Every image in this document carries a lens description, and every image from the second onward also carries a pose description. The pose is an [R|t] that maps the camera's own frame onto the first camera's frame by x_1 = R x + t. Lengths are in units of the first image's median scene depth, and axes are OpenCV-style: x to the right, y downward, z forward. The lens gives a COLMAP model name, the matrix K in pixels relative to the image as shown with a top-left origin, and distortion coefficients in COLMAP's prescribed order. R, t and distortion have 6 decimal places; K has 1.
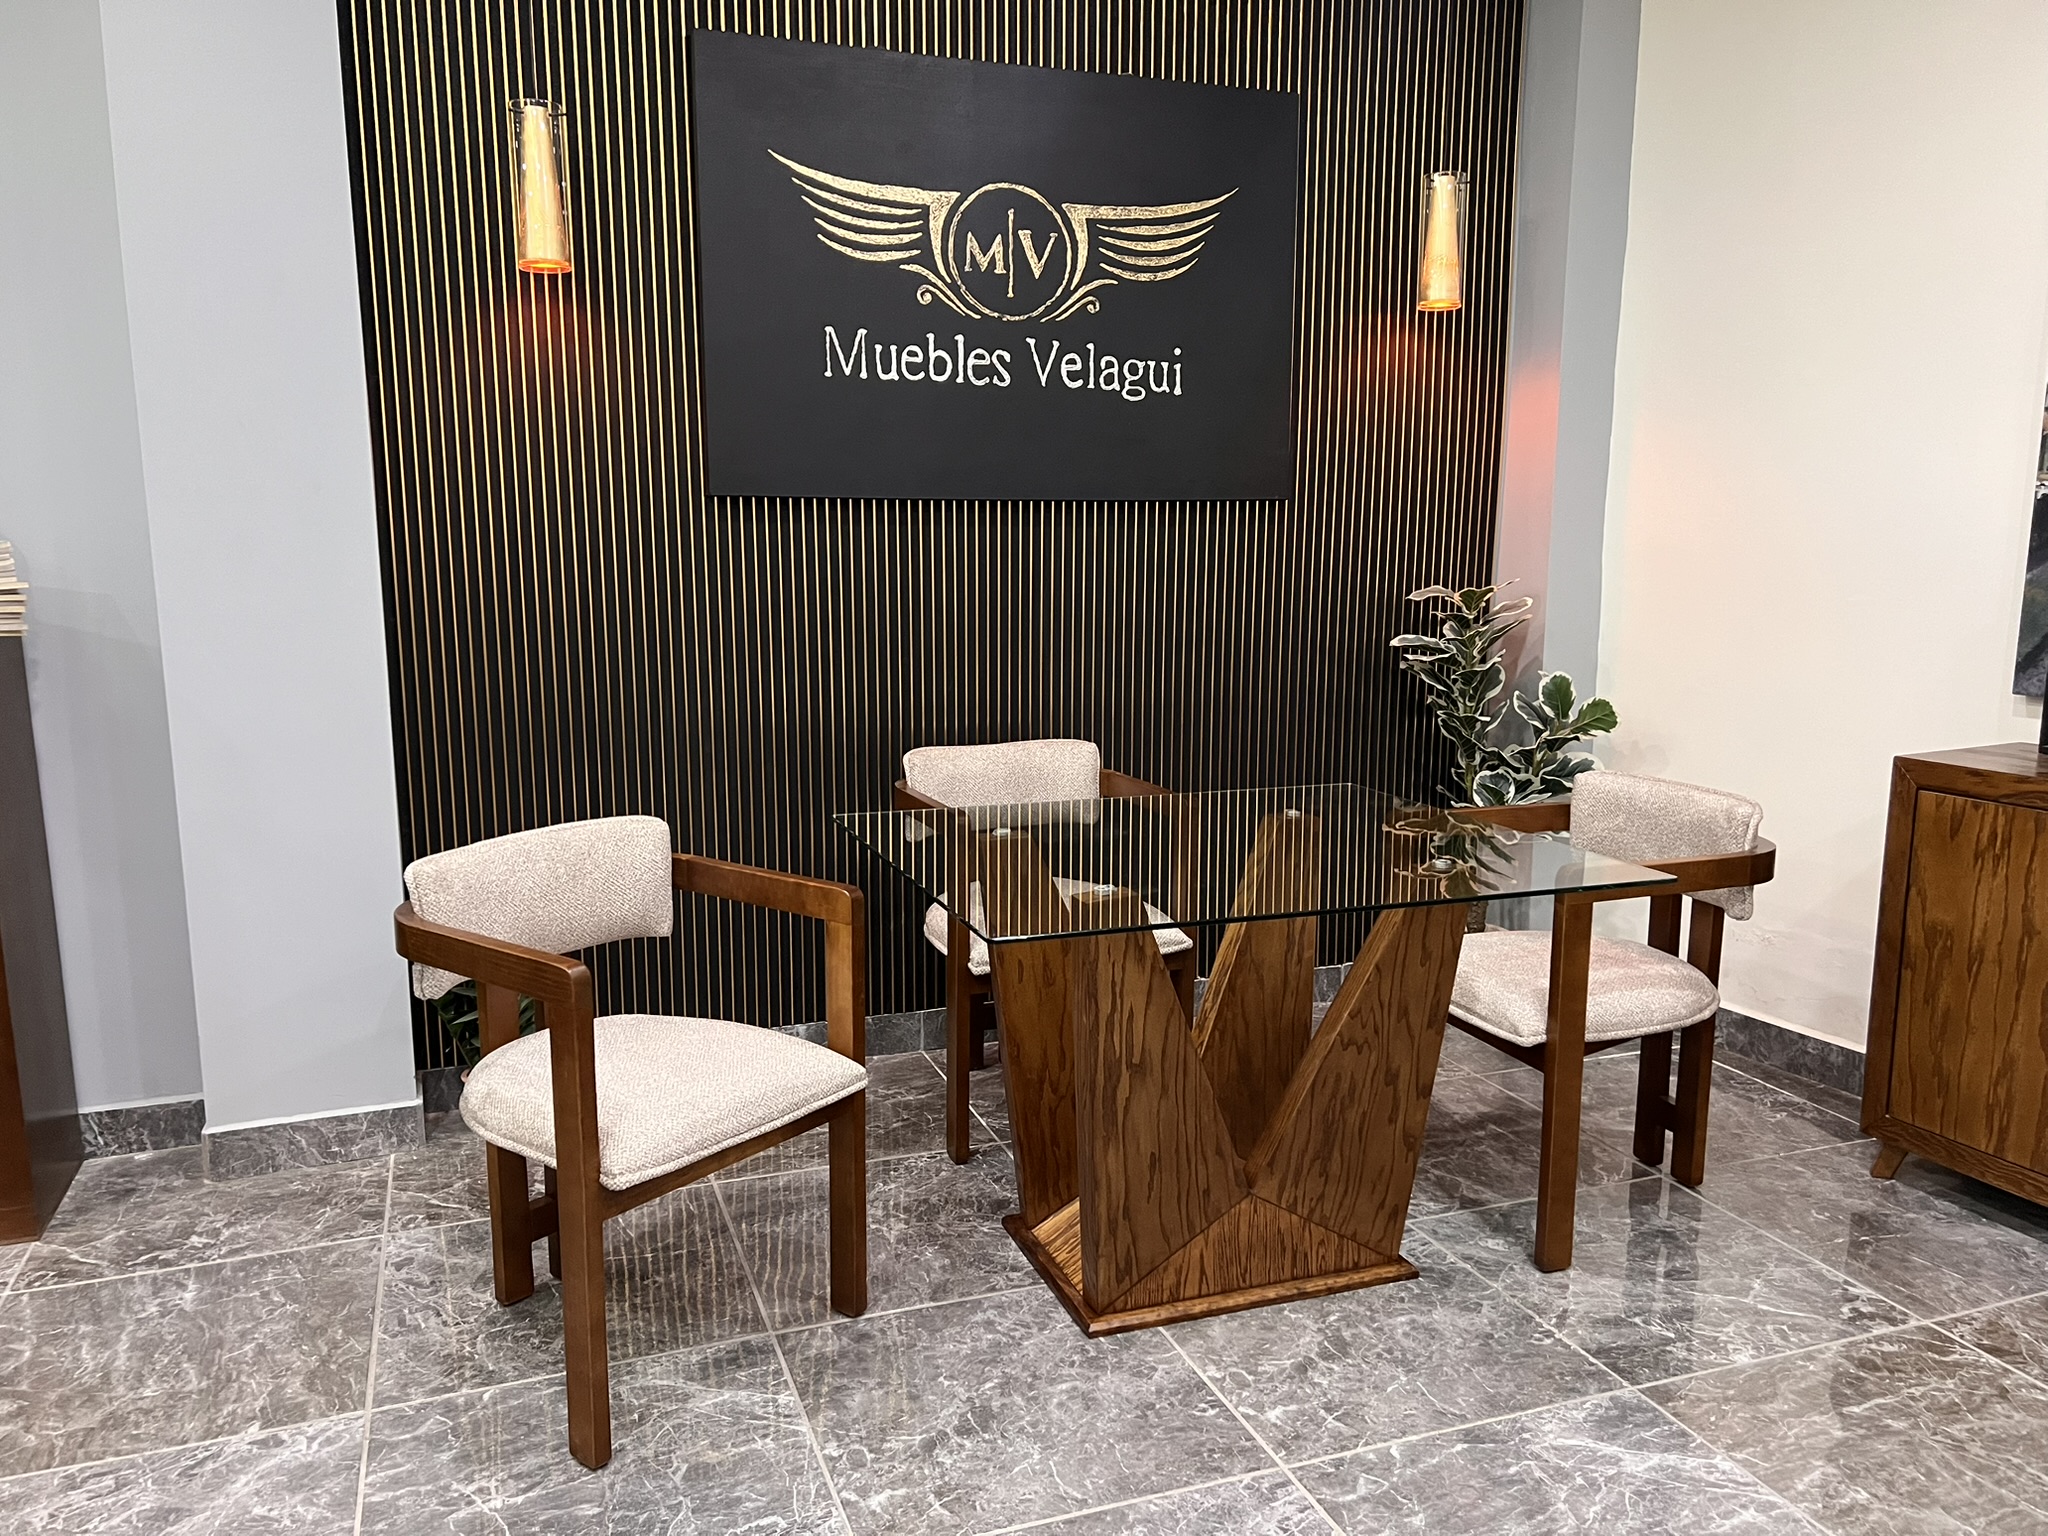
lens RADIAL K [[1543.8, 0, 1020.7], [0, 1543.8, 775.9], [0, 0, 1]] dist [0.039287, -0.049052]
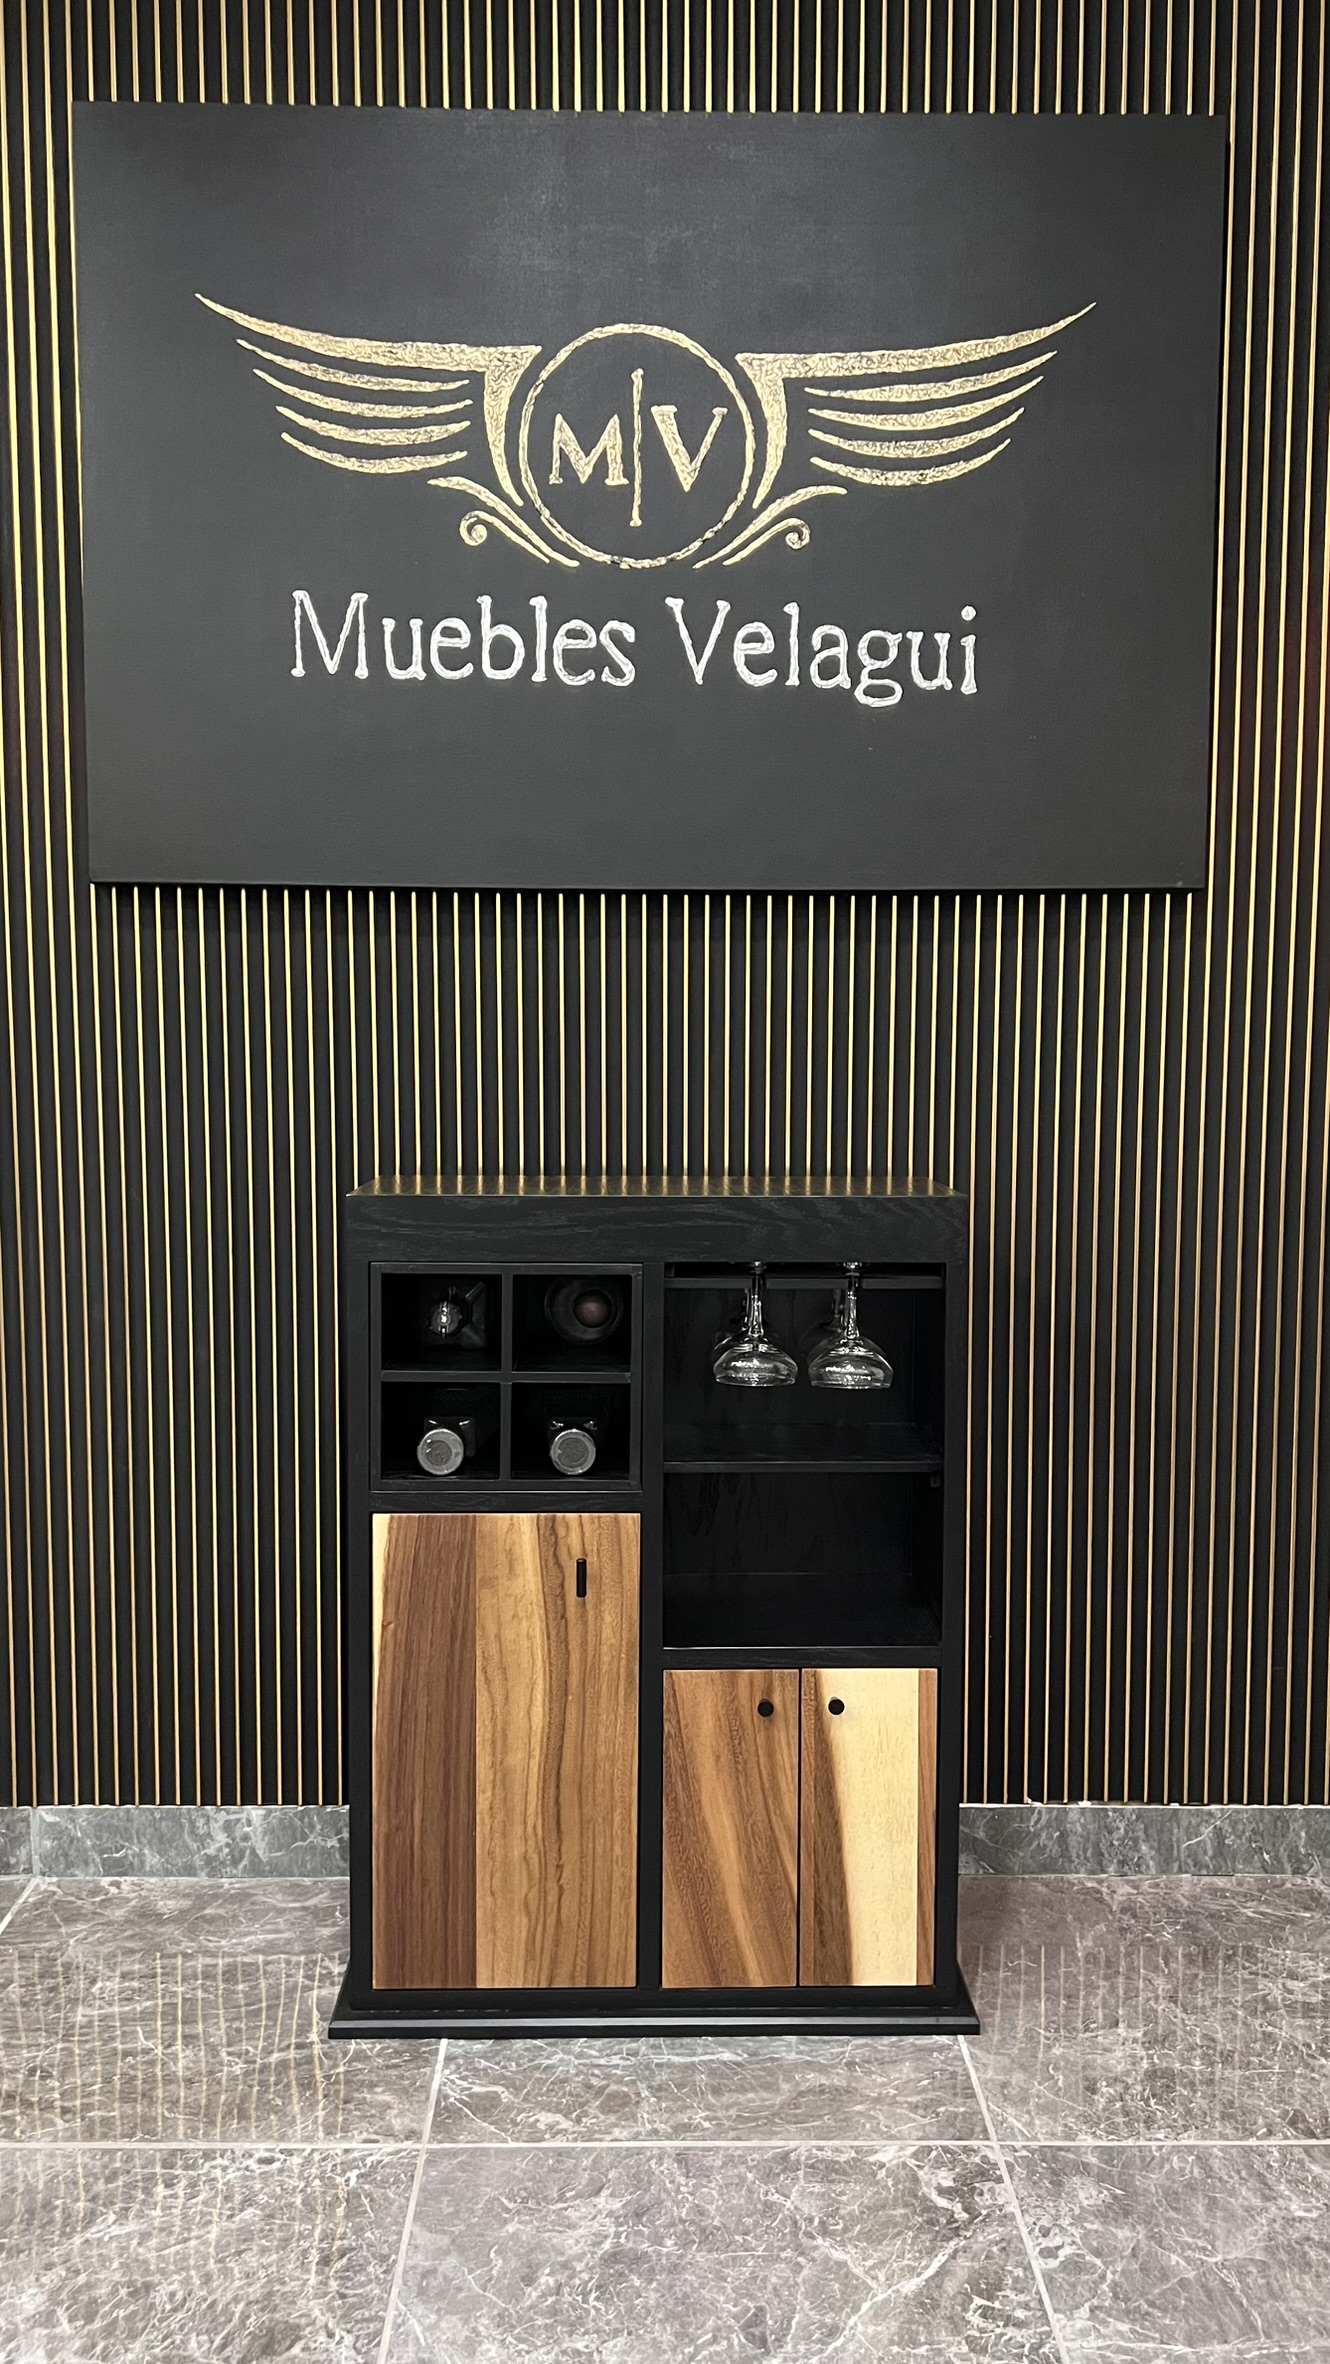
lens RADIAL K [[1780.3, 0, 662.3], [0, 1780.3, 1188.5], [0, 0, 1]] dist [0.039175, -0.048627]
pose [[0.943916, 0.028559, -0.328949, 0.223347], [-0.057079, 0.995367, -0.077369, -0.024809], [0.325215, 0.091805, 0.941173, 0.430244]]
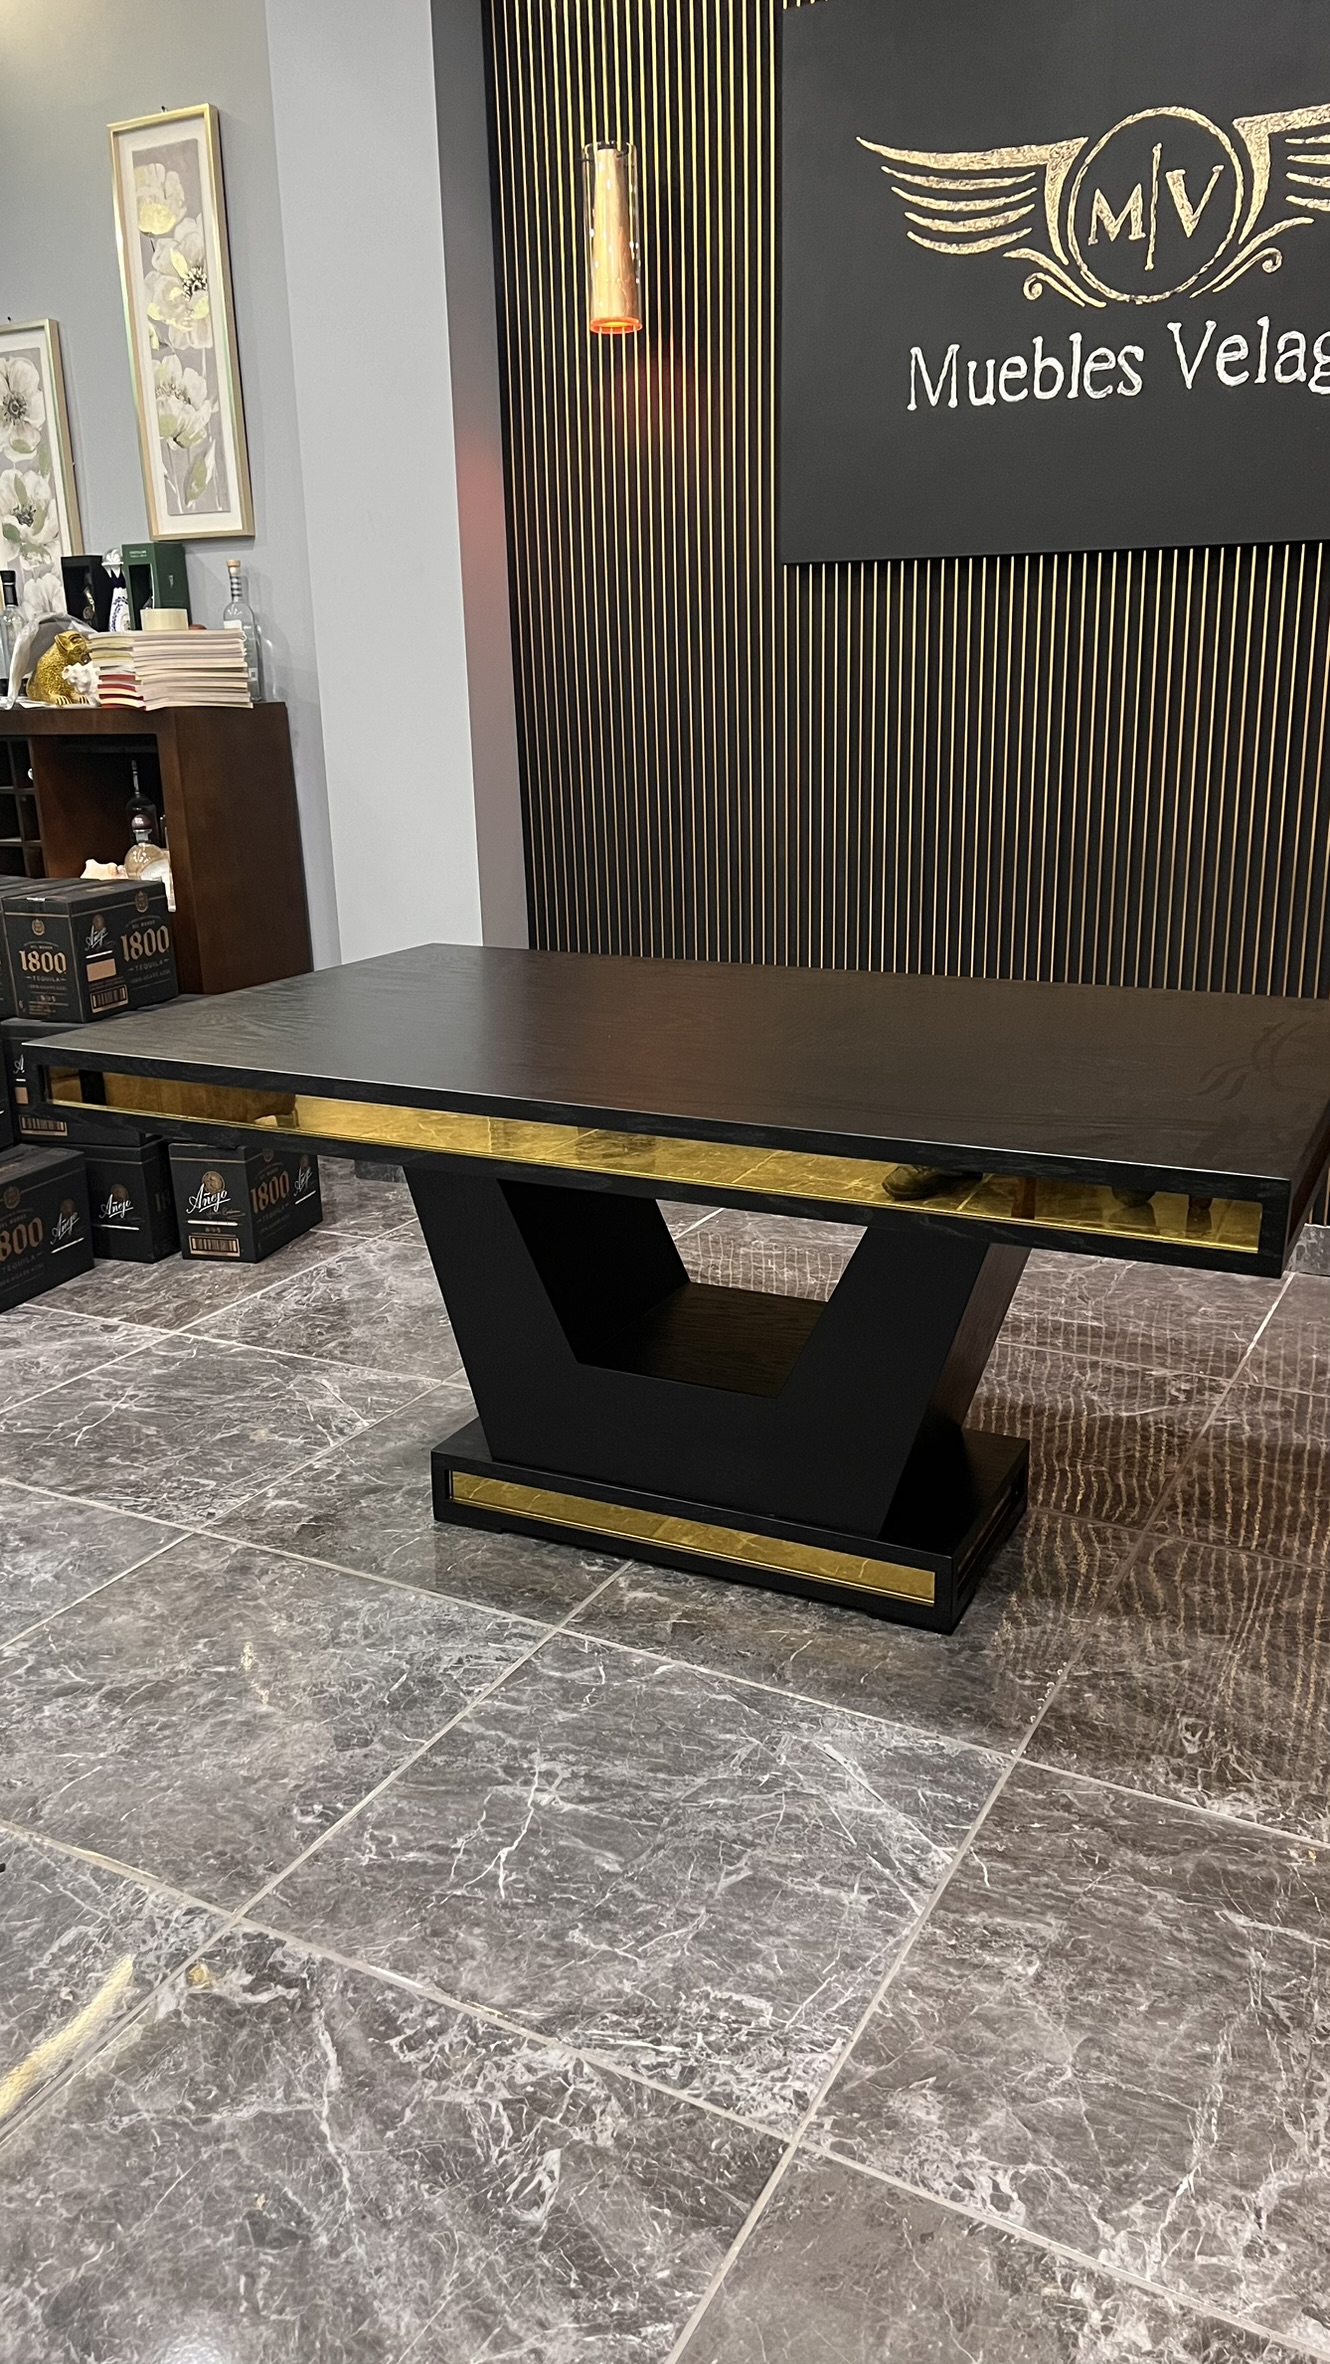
lens RADIAL K [[1780.3, 0, 656.0], [0, 1780.3, 1193.4], [0, 0, 1]] dist [0.039175, -0.048627]
pose [[0.662674, 0.203684, -0.720677, 0.567067], [-0.102425, 0.977911, 0.182204, -0.002798], [0.741871, -0.046927, 0.668899, 0.217604]]
